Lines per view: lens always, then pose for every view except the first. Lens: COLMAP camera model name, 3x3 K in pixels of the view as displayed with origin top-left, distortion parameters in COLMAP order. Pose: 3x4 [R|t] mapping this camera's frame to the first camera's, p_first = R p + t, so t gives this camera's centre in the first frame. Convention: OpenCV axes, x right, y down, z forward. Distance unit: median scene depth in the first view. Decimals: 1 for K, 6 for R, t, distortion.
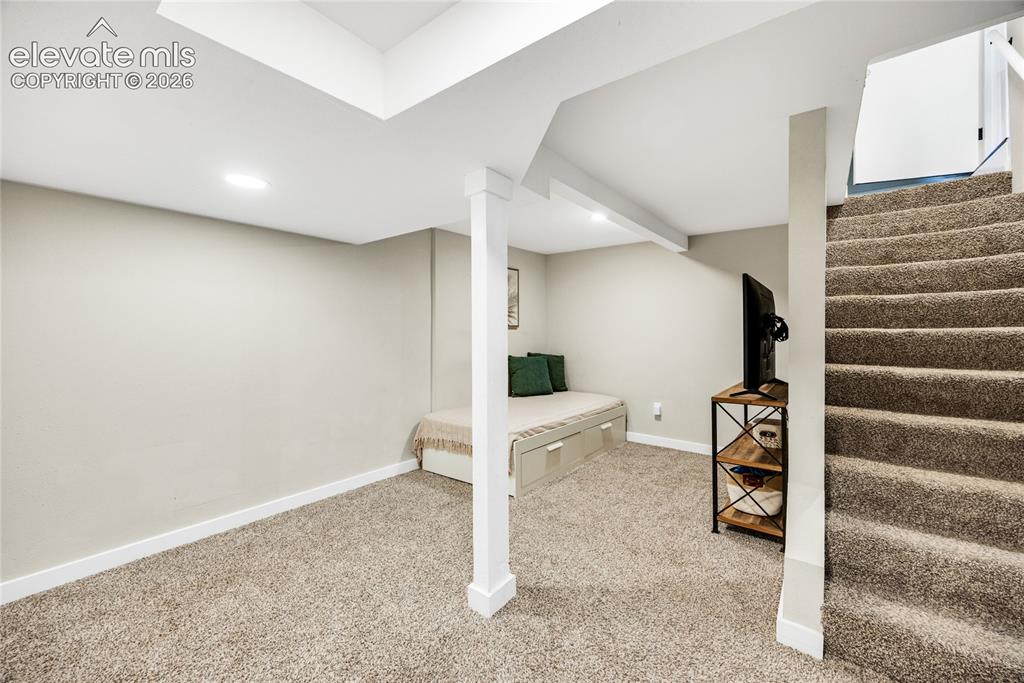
lens RADIAL K [[399.5, 0, 516.5], [0, 399.5, 336.9], [0, 0, 1]] dist [0.003599, 0.000658]
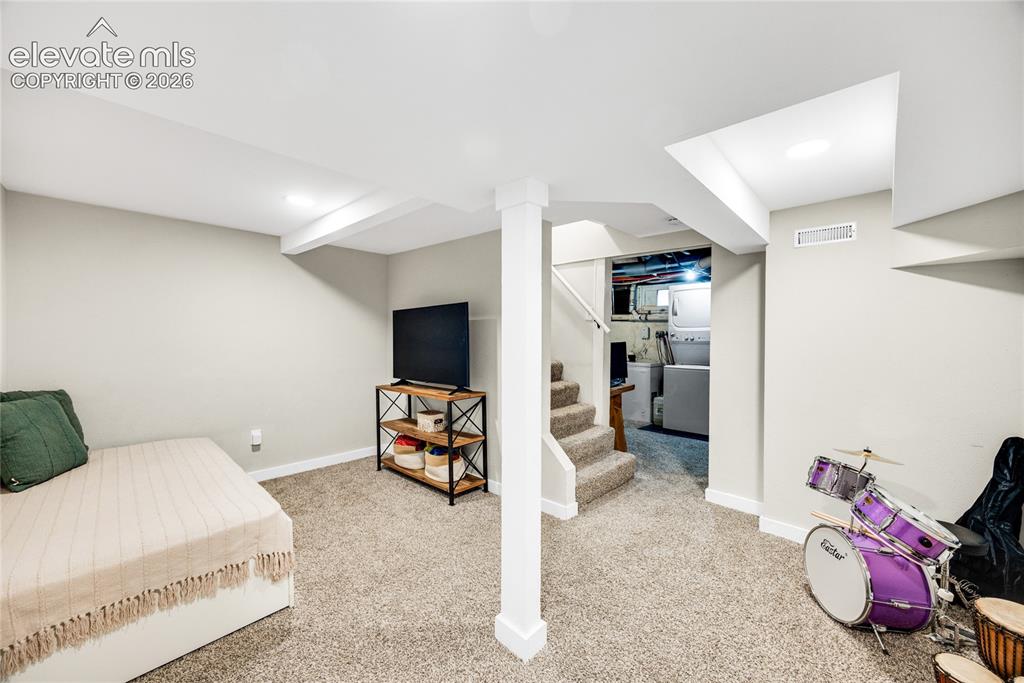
lens RADIAL K [[399.5, 0, 516.8], [0, 399.5, 338.1], [0, 0, 1]] dist [0.003599, 0.000658]
pose [[0.088127, -0.002995, 0.996105, -0.546933], [0.011085, 0.999937, 0.002026, -0.026306], [-0.996048, 0.010864, 0.088154, 0.508065]]
